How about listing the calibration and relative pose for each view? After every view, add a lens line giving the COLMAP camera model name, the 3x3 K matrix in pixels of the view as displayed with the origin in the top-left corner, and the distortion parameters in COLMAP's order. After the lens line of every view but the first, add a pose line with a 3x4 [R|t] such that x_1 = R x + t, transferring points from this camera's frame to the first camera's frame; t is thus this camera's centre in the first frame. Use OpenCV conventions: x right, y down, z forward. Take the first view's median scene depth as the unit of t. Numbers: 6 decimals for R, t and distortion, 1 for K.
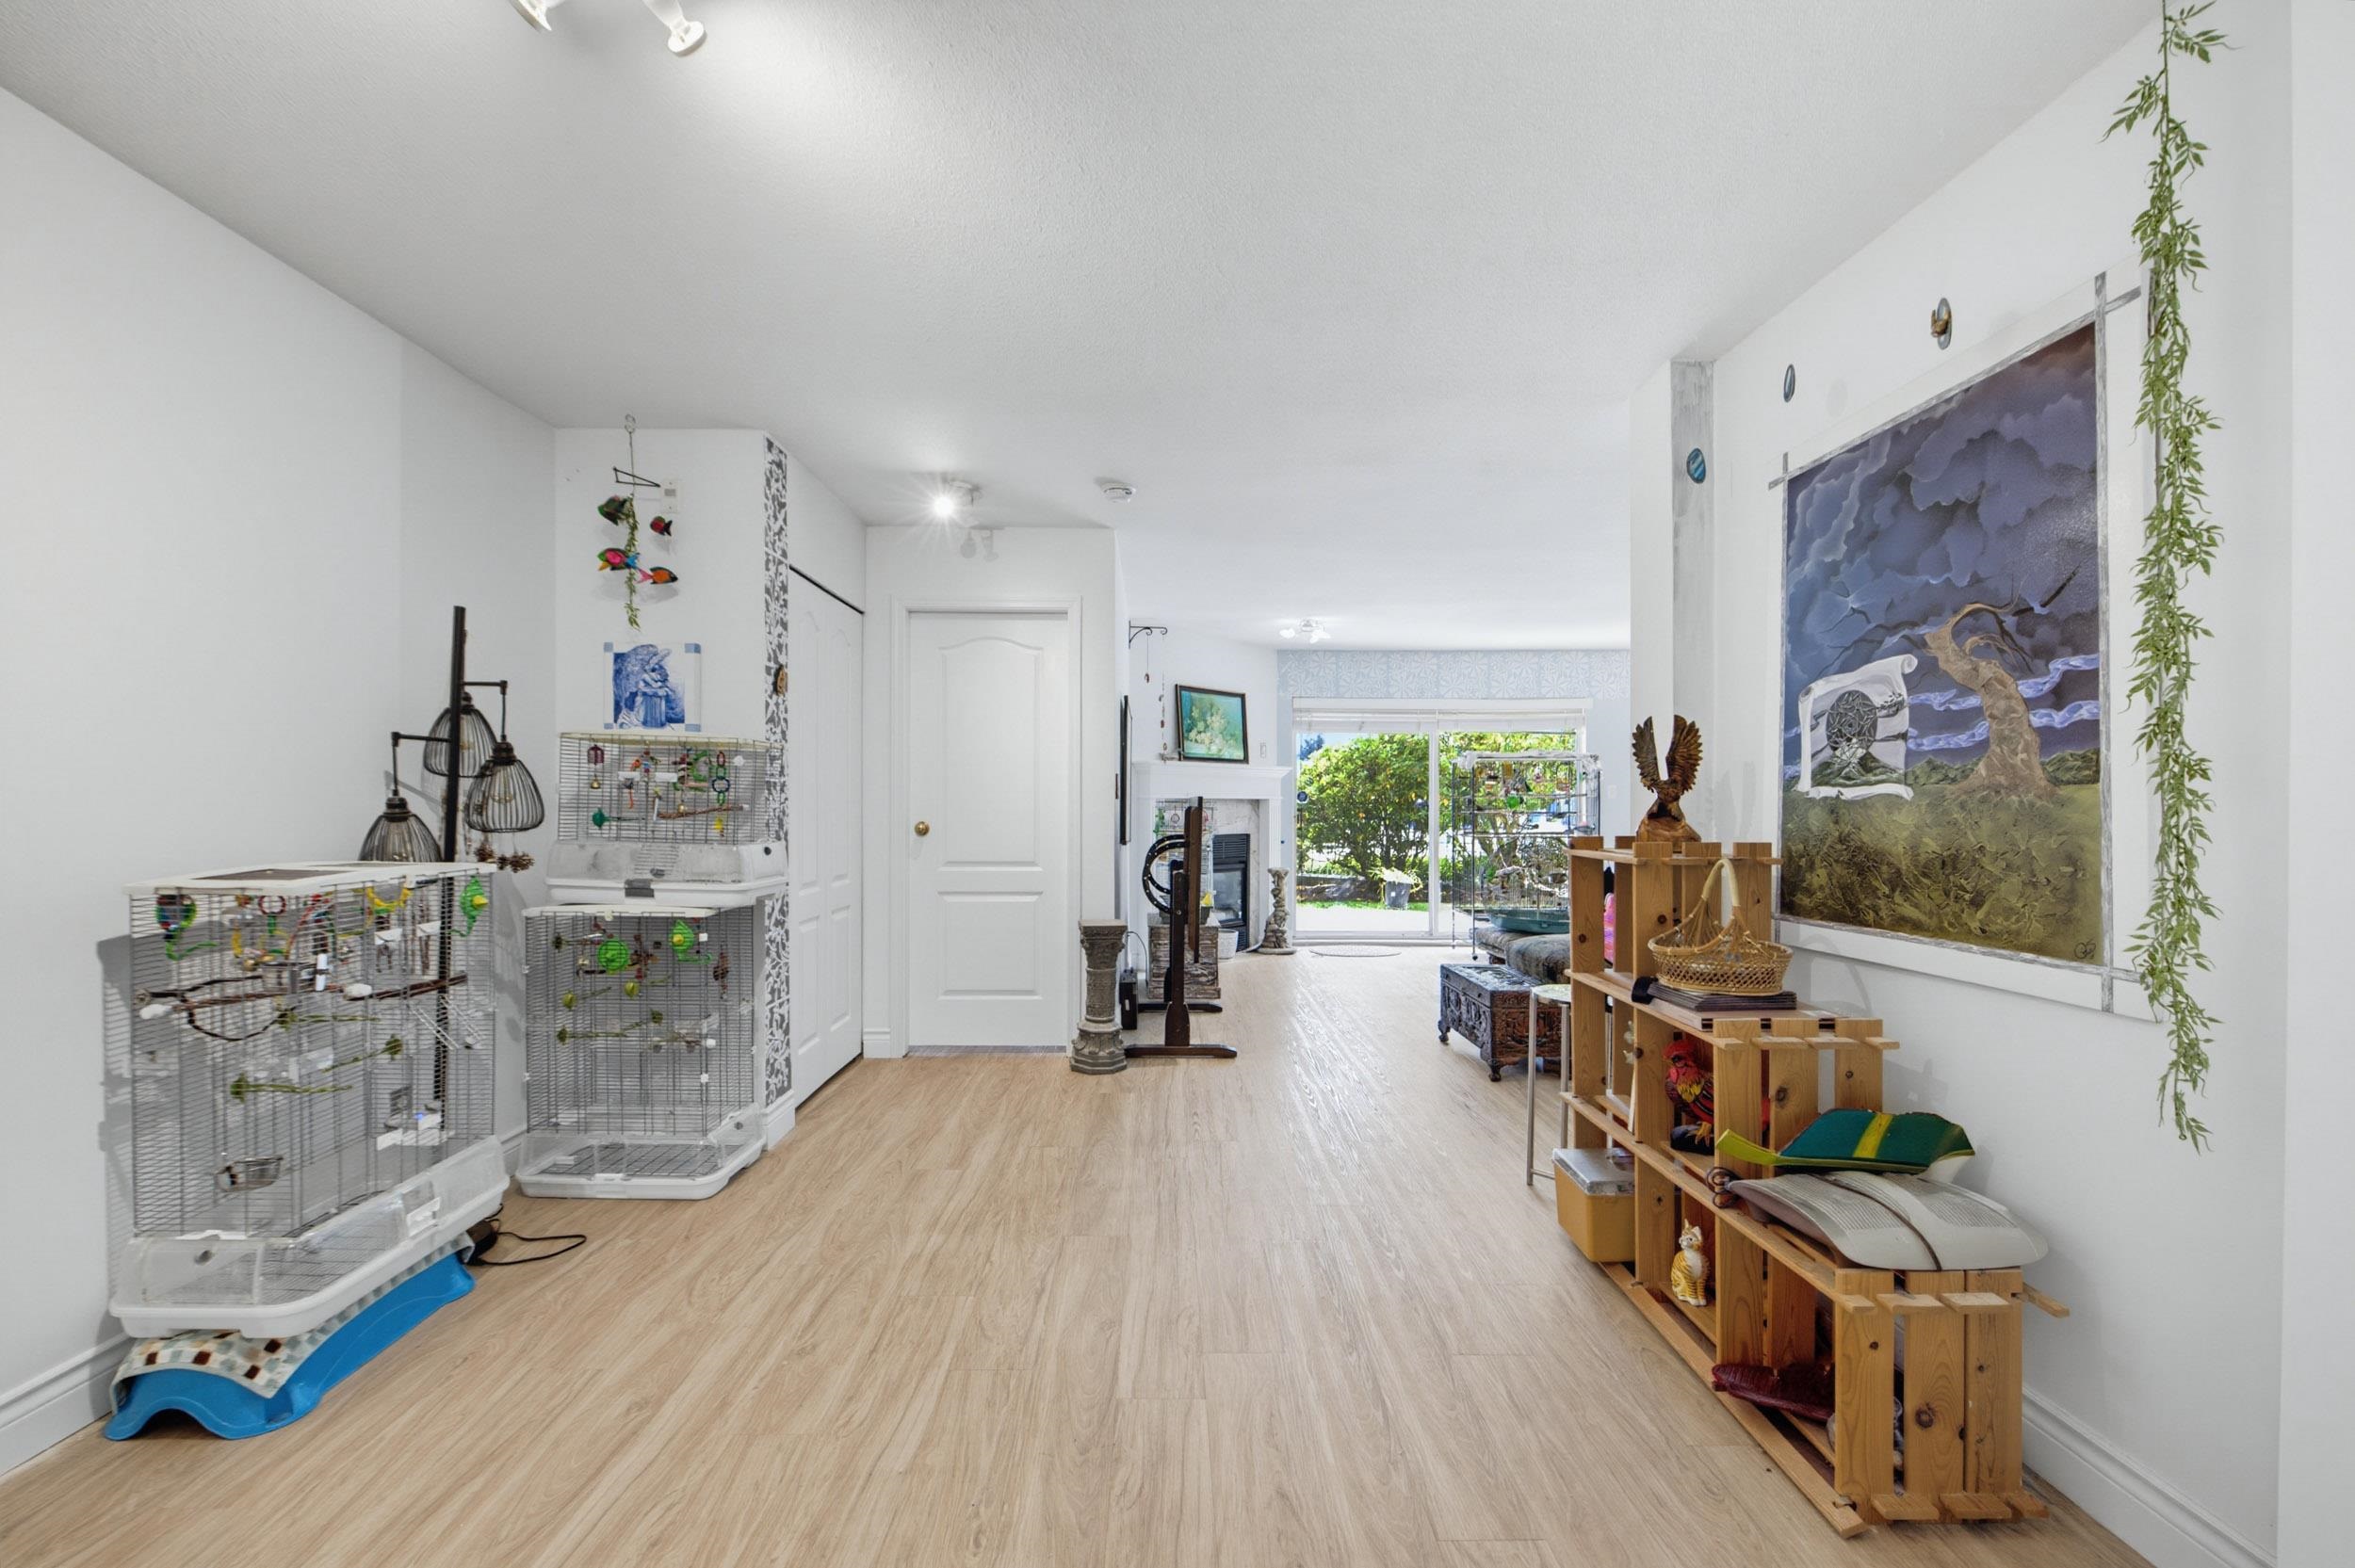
lens RADIAL K [[930.1, 0, 1165.2], [0, 930.1, 803.9], [0, 0, 1]] dist [-0.000560, -0.003631]
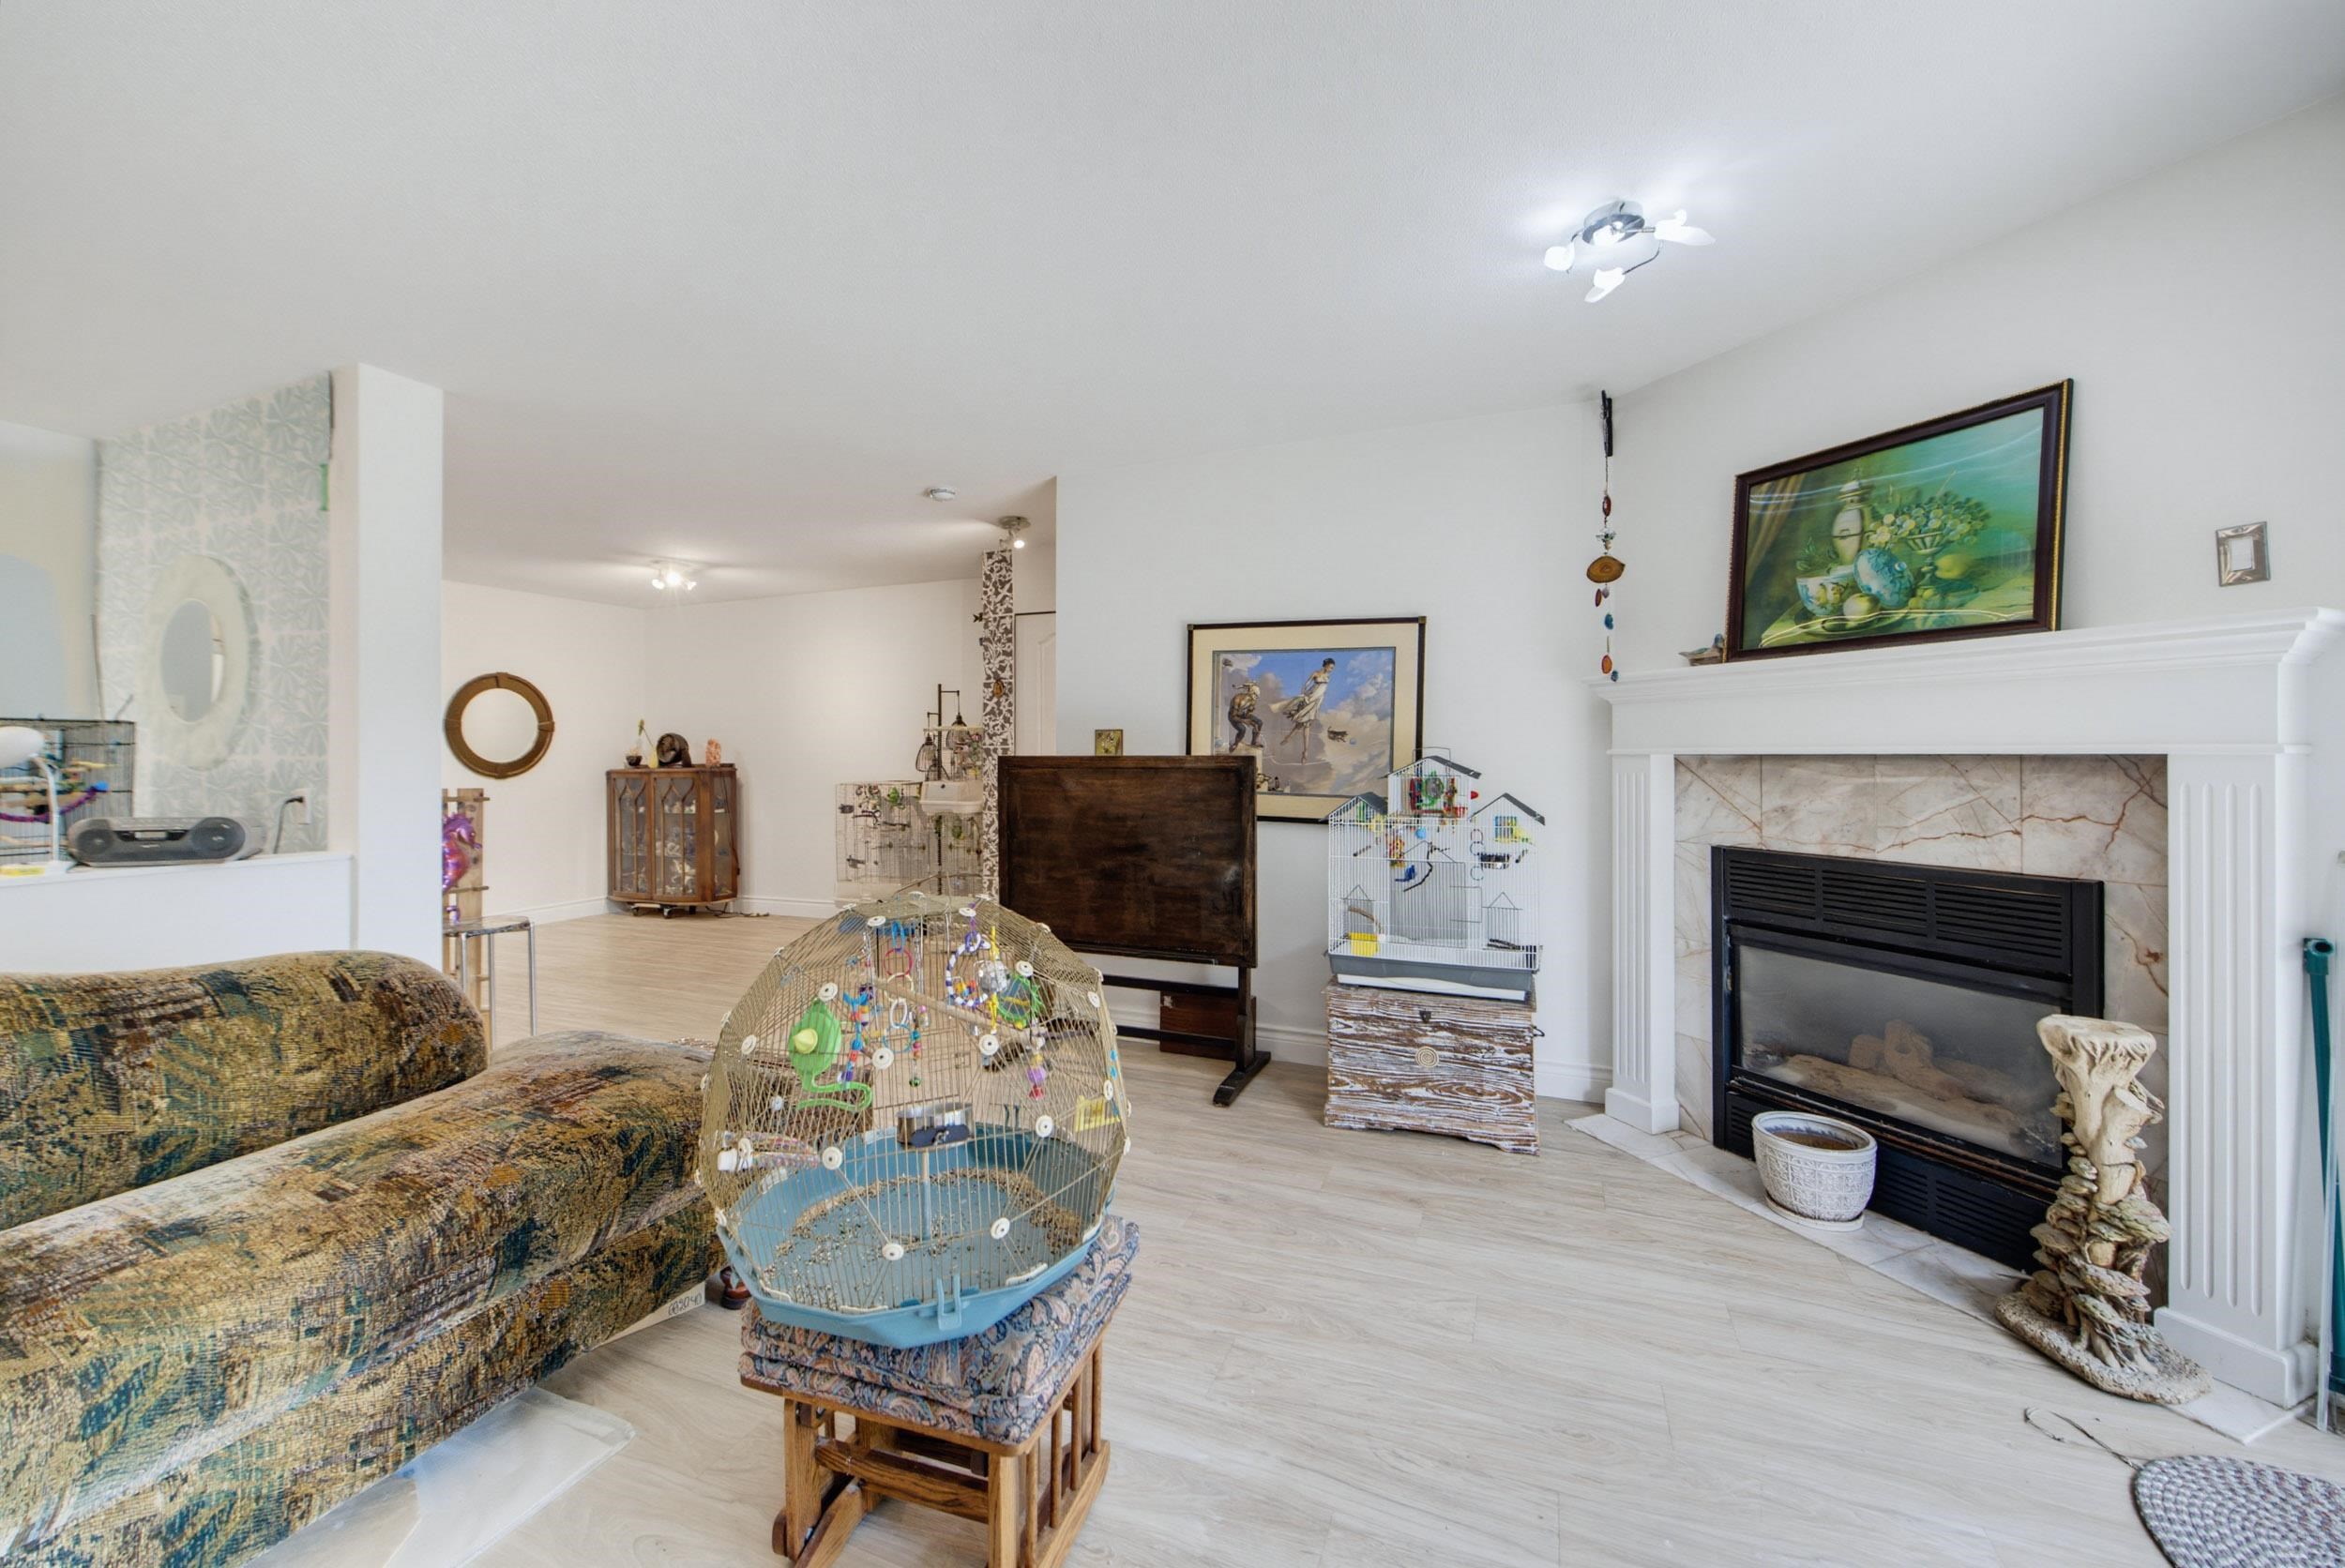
lens RADIAL K [[927.3, 0, 1144.5], [0, 927.3, 756.1], [0, 0, 1]] dist [-0.000734, -0.000275]
pose [[-0.401503, -0.000222, -0.915858, 1.531619], [-0.001172, 0.999999, 0.000272, -0.016753], [0.915857, 0.001183, -0.401503, 2.882990]]
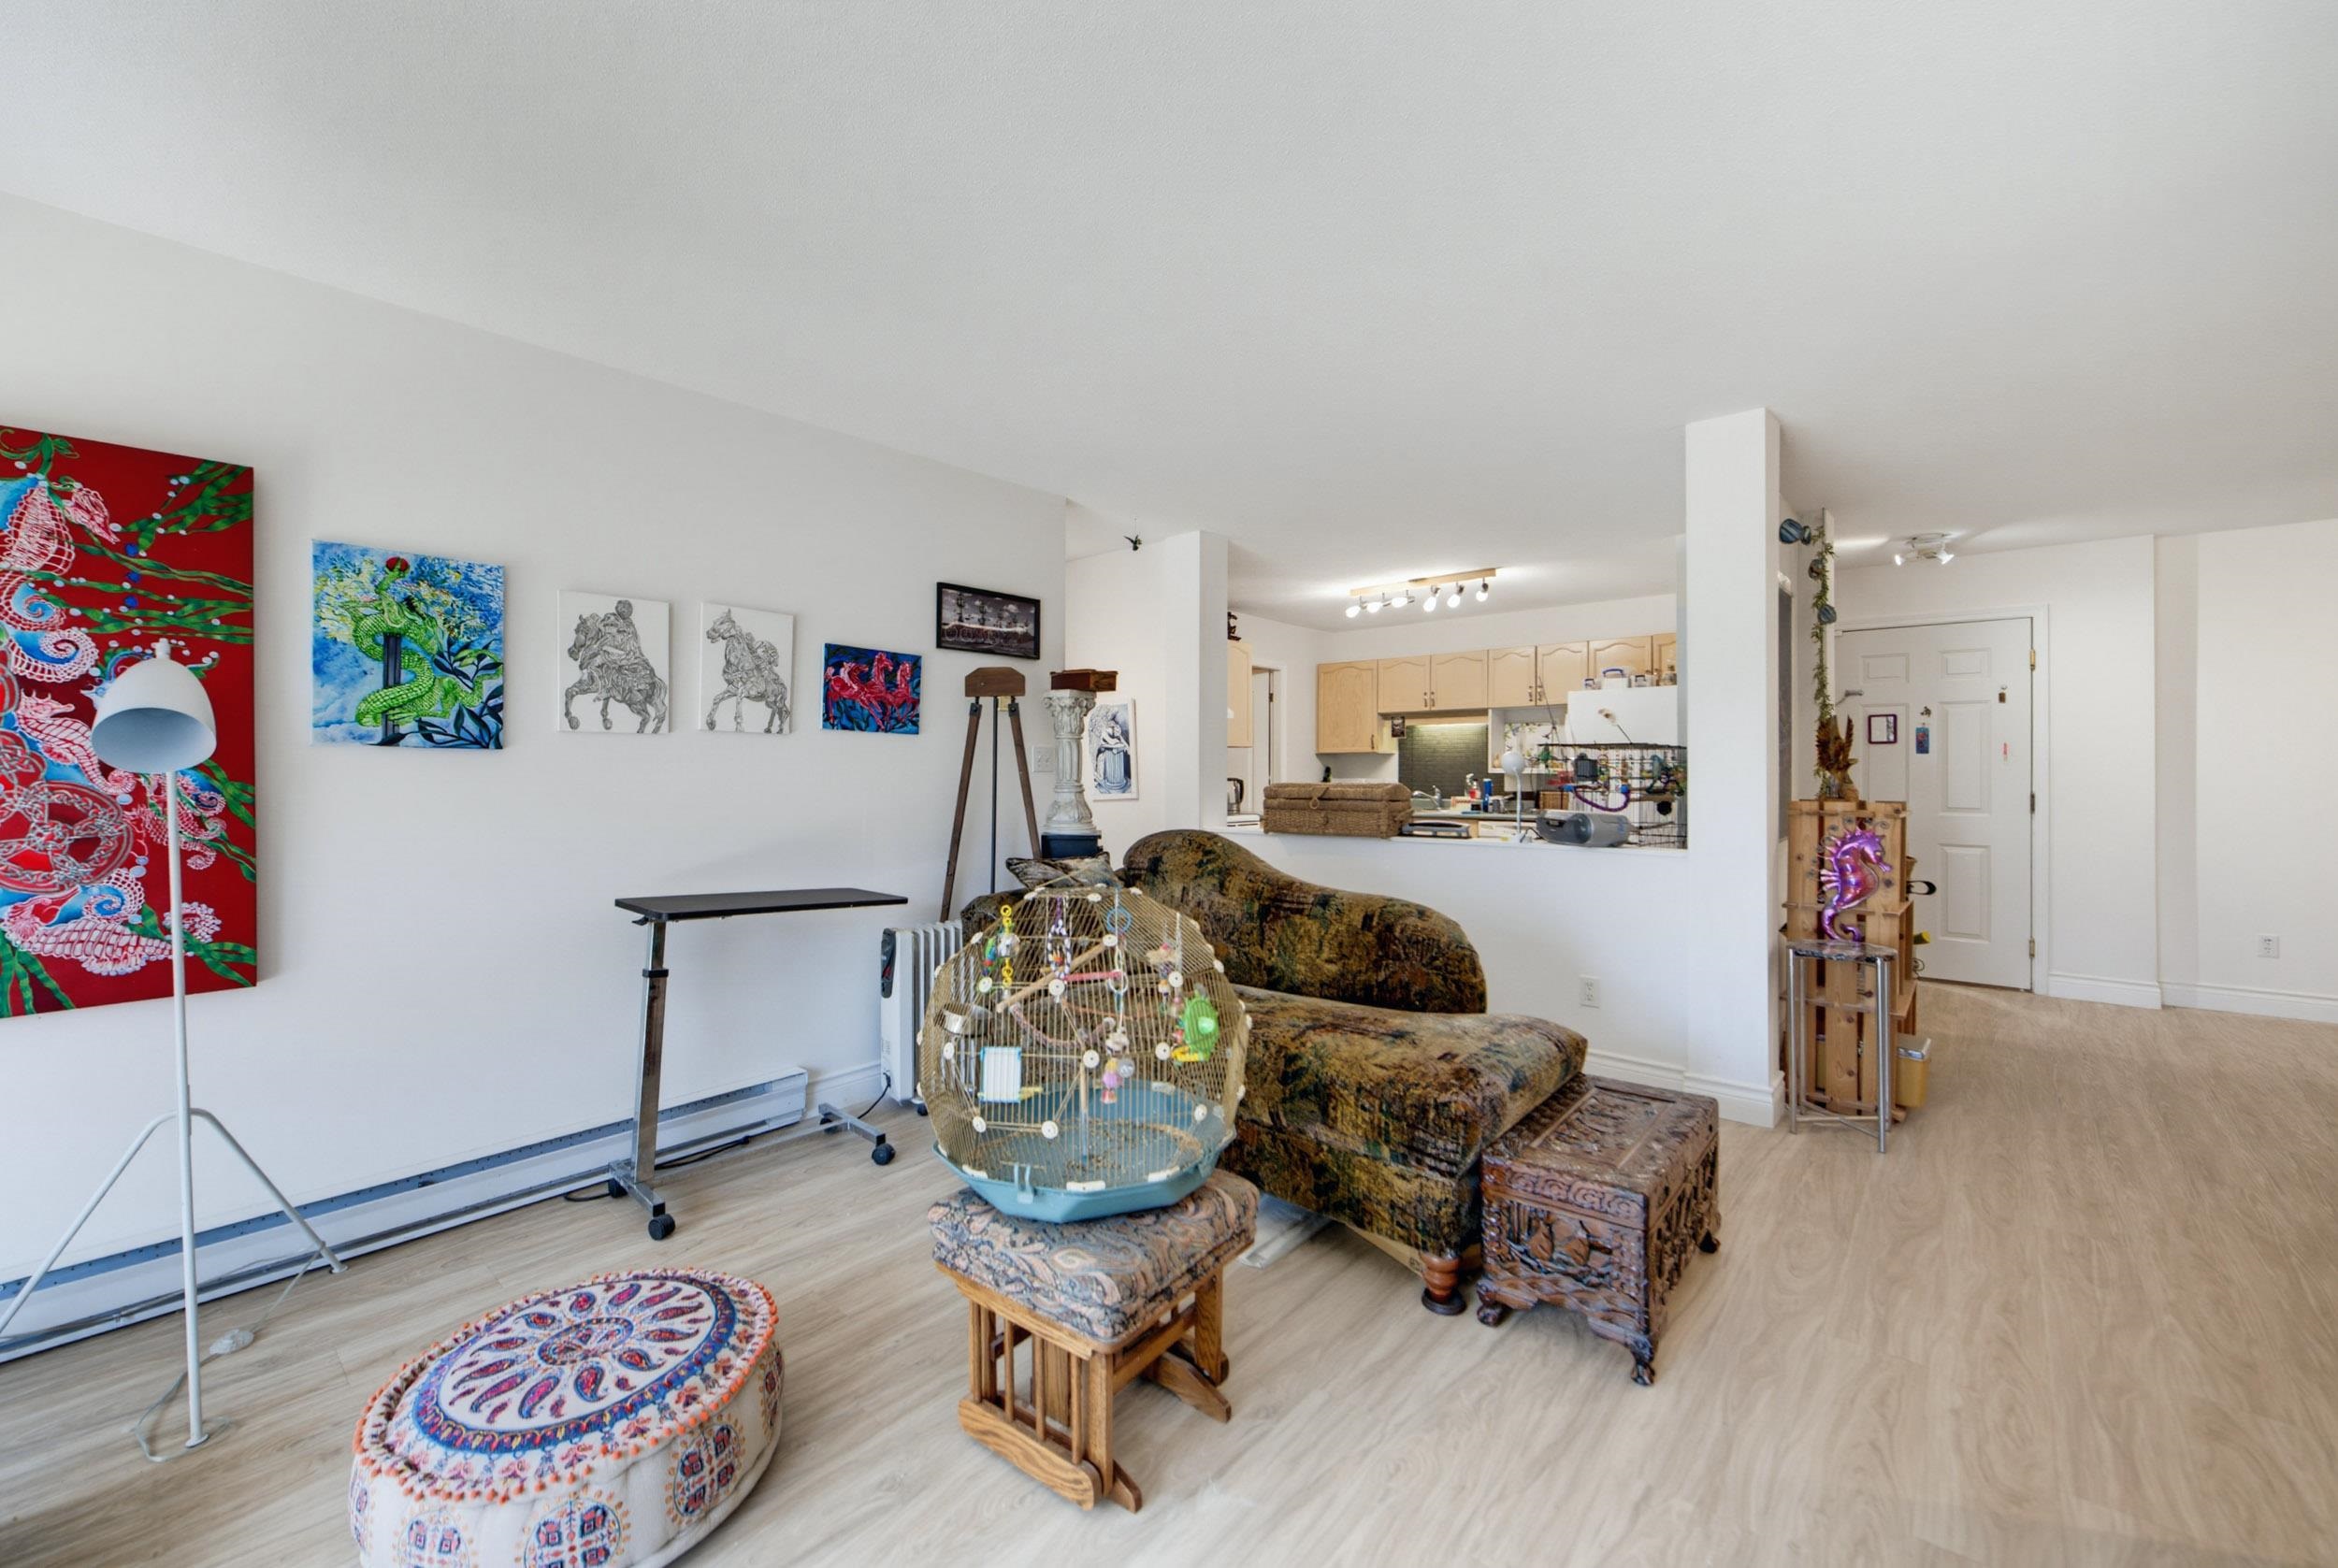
lens RADIAL K [[933.1, 0, 1131.9], [0, 933.1, 771.3], [0, 0, 1]] dist [0.000790, -0.000443]
pose [[-0.732244, -0.001108, 0.681041, 0.393727], [0.004215, 0.999972, 0.006158, -0.024020], [-0.681029, 0.007379, -0.732219, 3.057102]]
